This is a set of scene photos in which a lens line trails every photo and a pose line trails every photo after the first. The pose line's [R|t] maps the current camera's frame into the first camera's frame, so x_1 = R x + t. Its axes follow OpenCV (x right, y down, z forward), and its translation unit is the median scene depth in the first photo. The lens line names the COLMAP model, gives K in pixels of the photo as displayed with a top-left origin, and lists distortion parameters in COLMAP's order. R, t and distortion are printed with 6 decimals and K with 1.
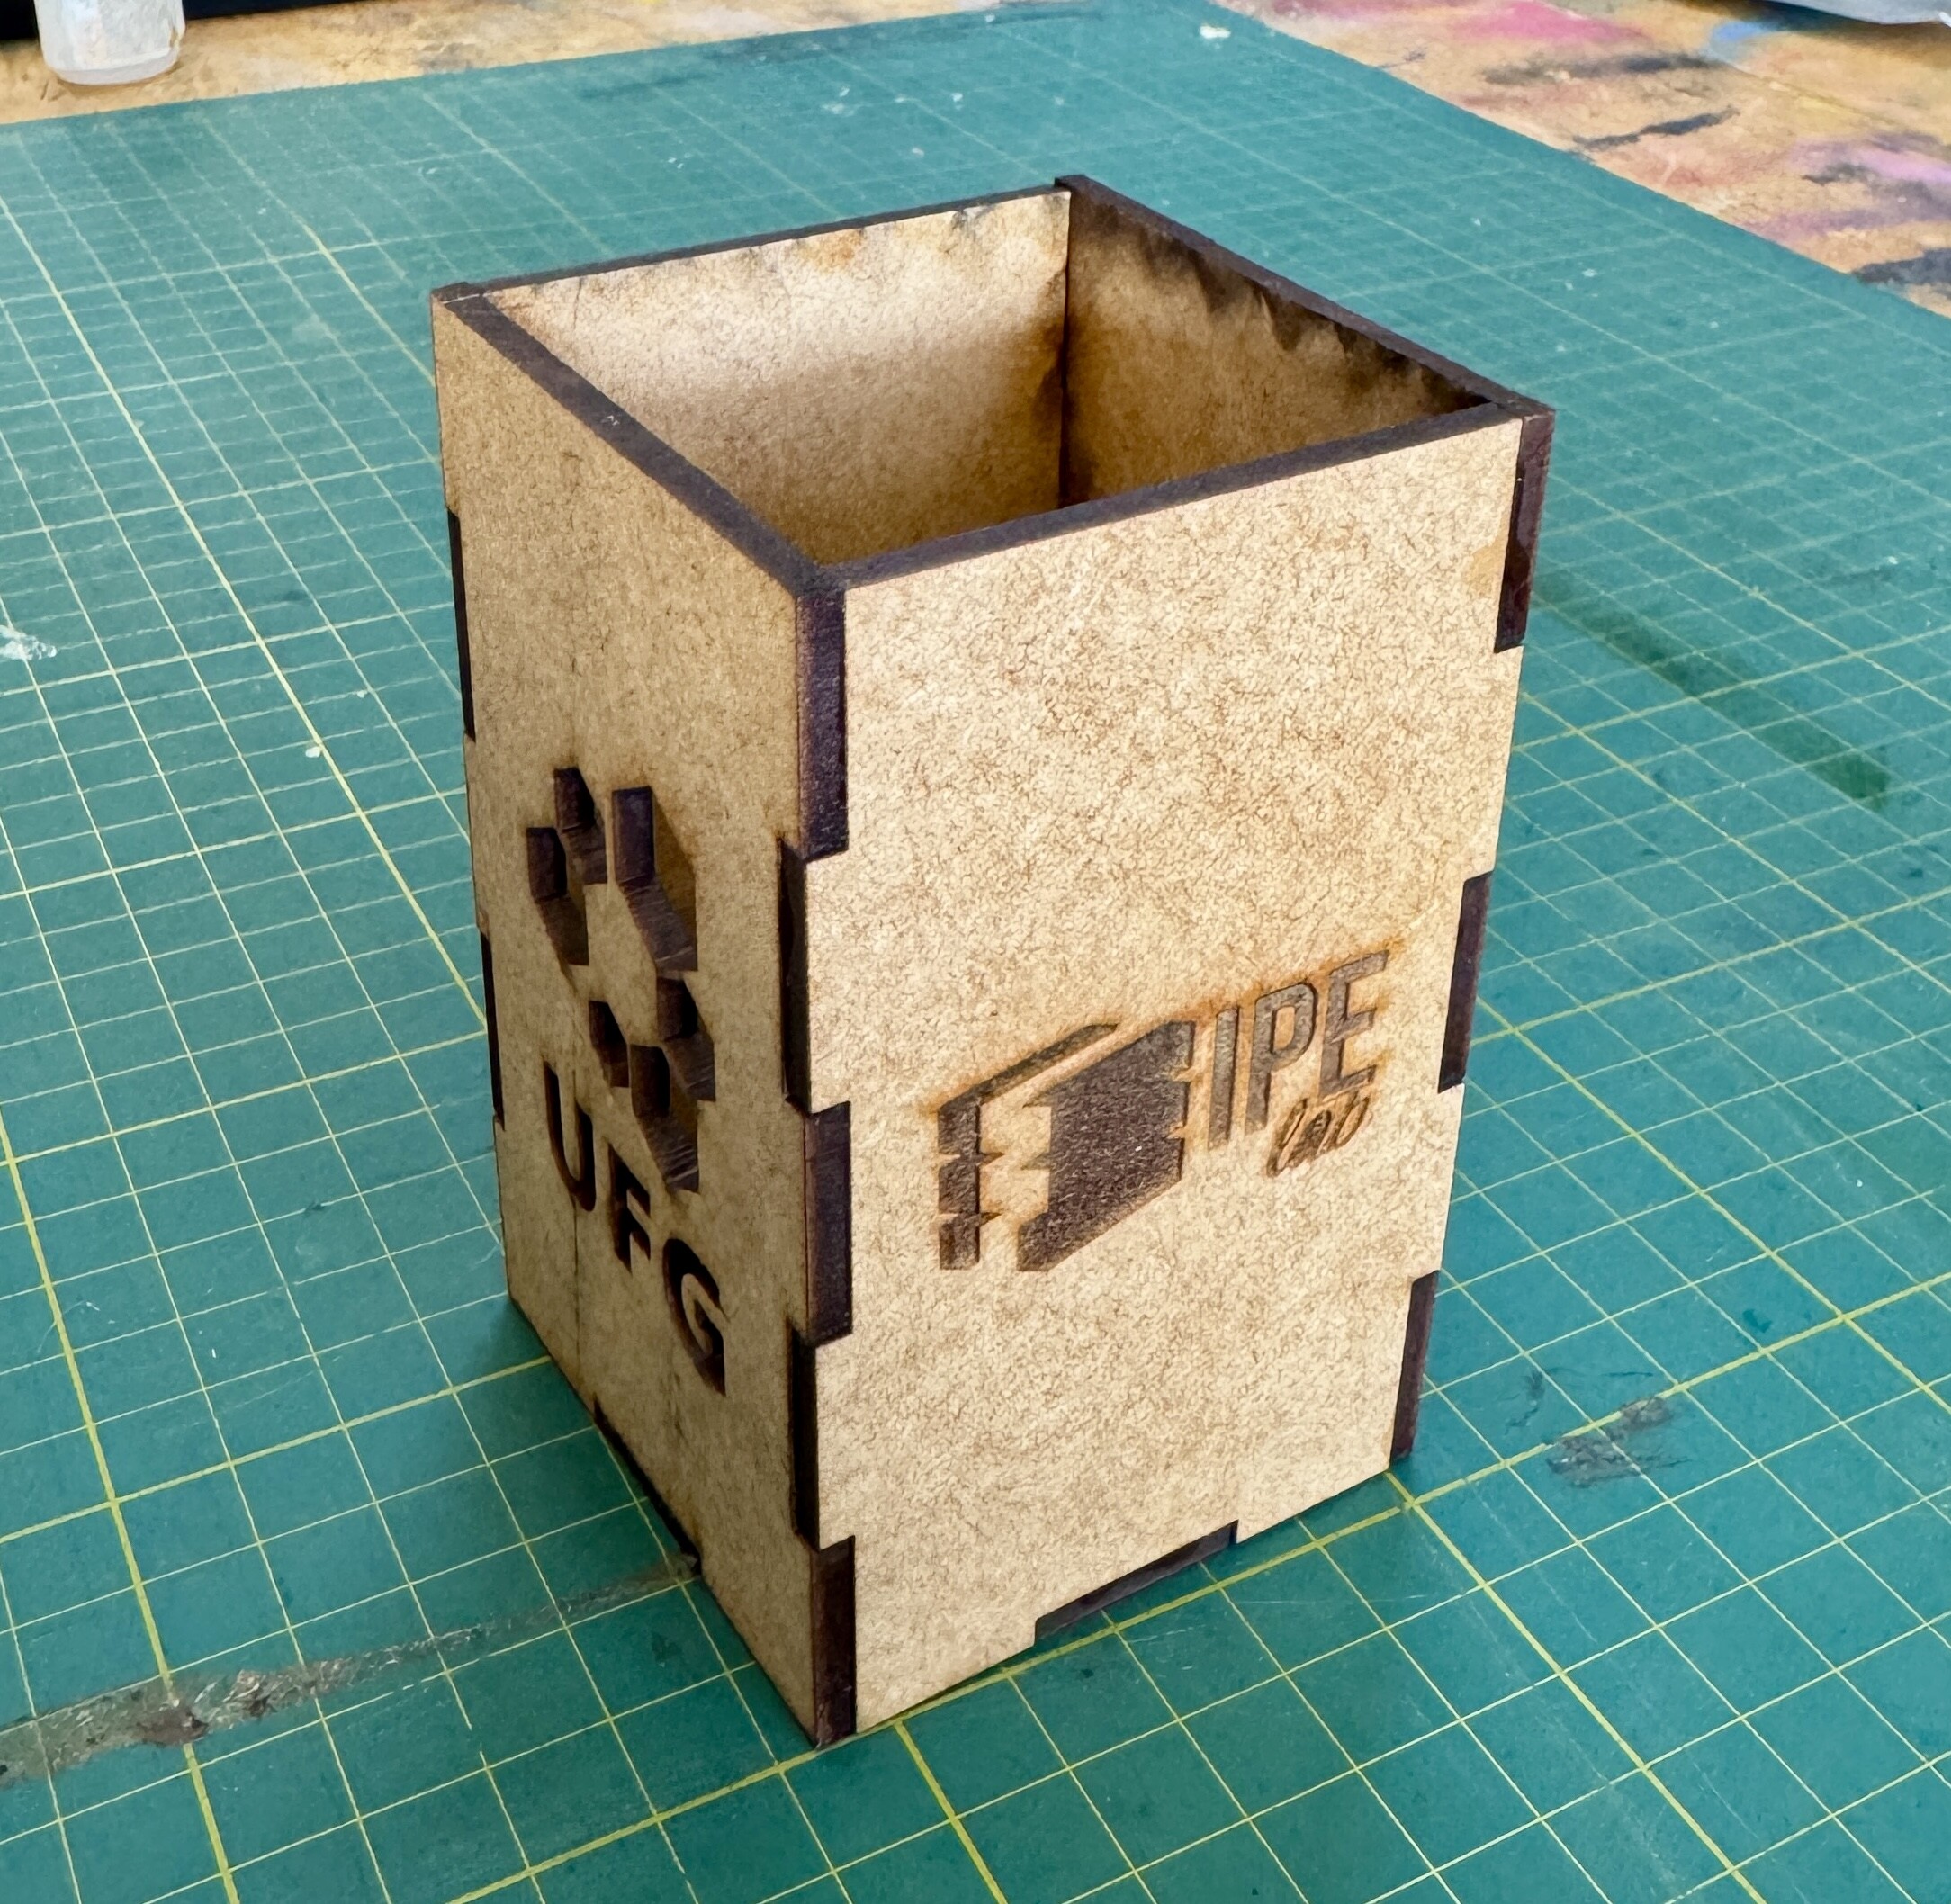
lens RADIAL K [[2493.0, 0, 941.3], [0, 2493.0, 647.4], [0, 0, 1]] dist [0.026727, 0.000000]
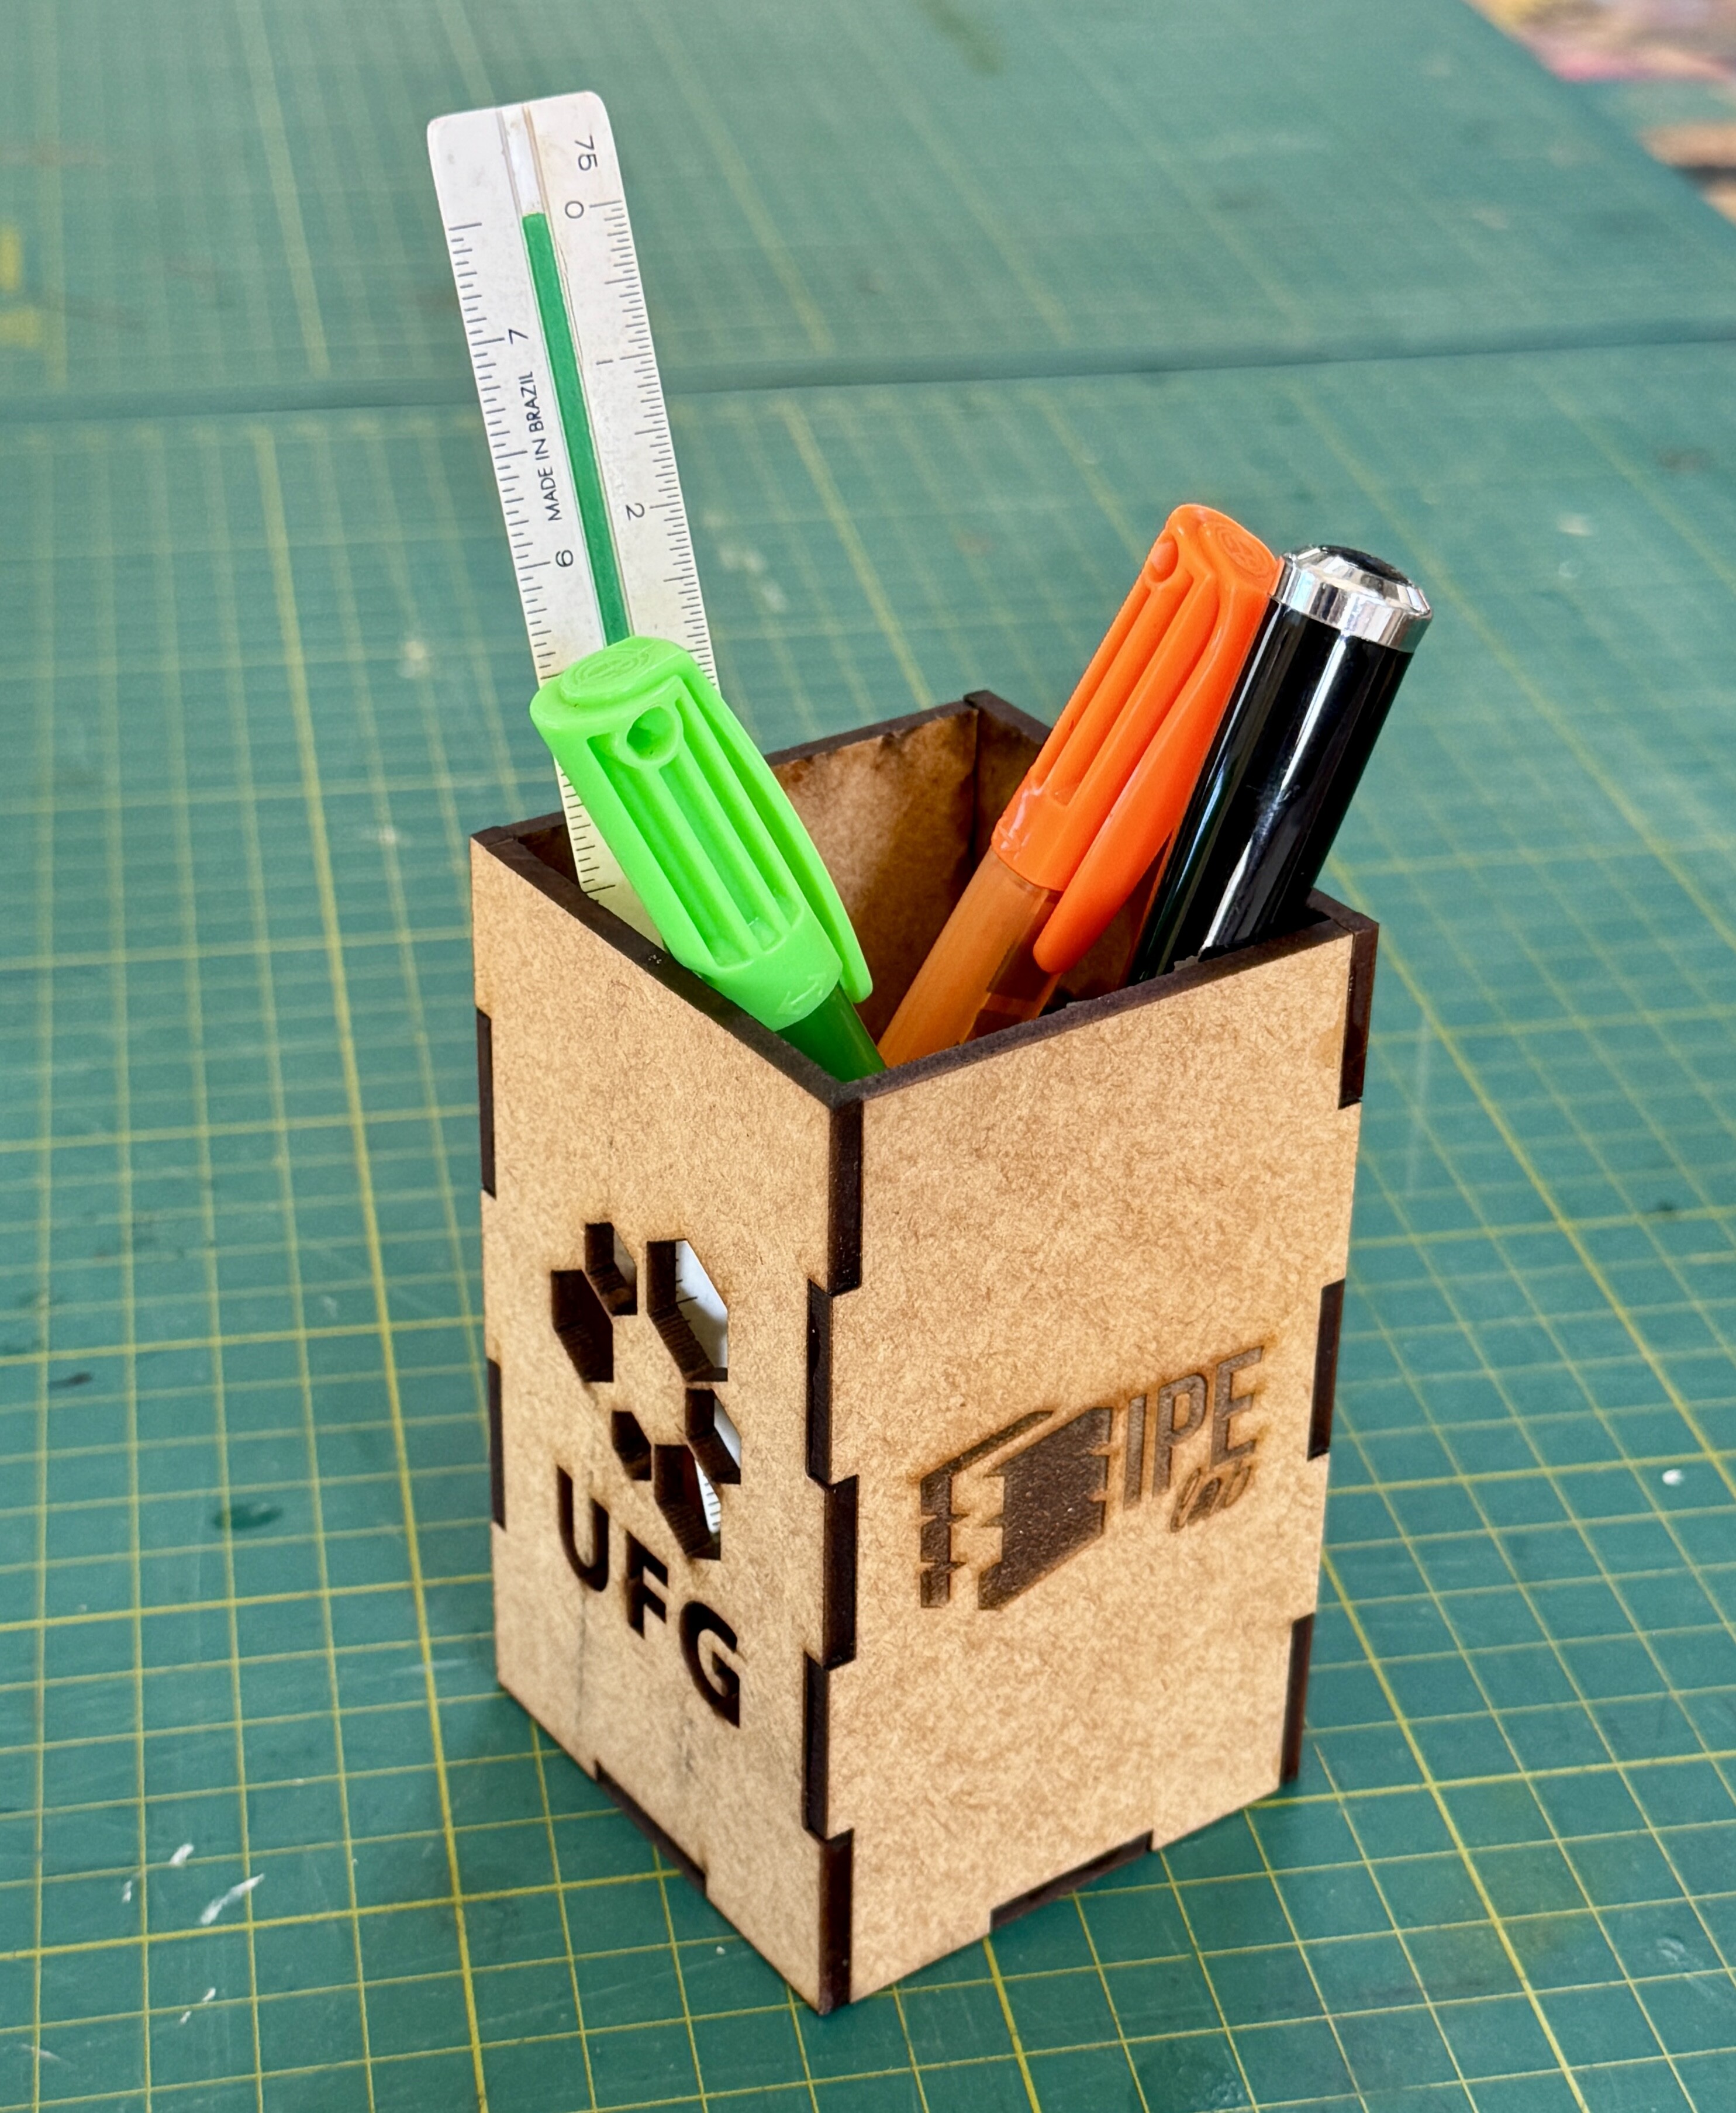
lens RADIAL K [[3681.2, 0, 872.3], [0, 3681.2, 1050.6], [0, 0, 1]] dist [0.246619, 0.000000]
pose [[0.997319, -0.032047, 0.065790, -0.134691], [0.029615, 0.998853, 0.037625, -0.102724], [-0.066920, -0.035576, 0.997124, -0.837464]]
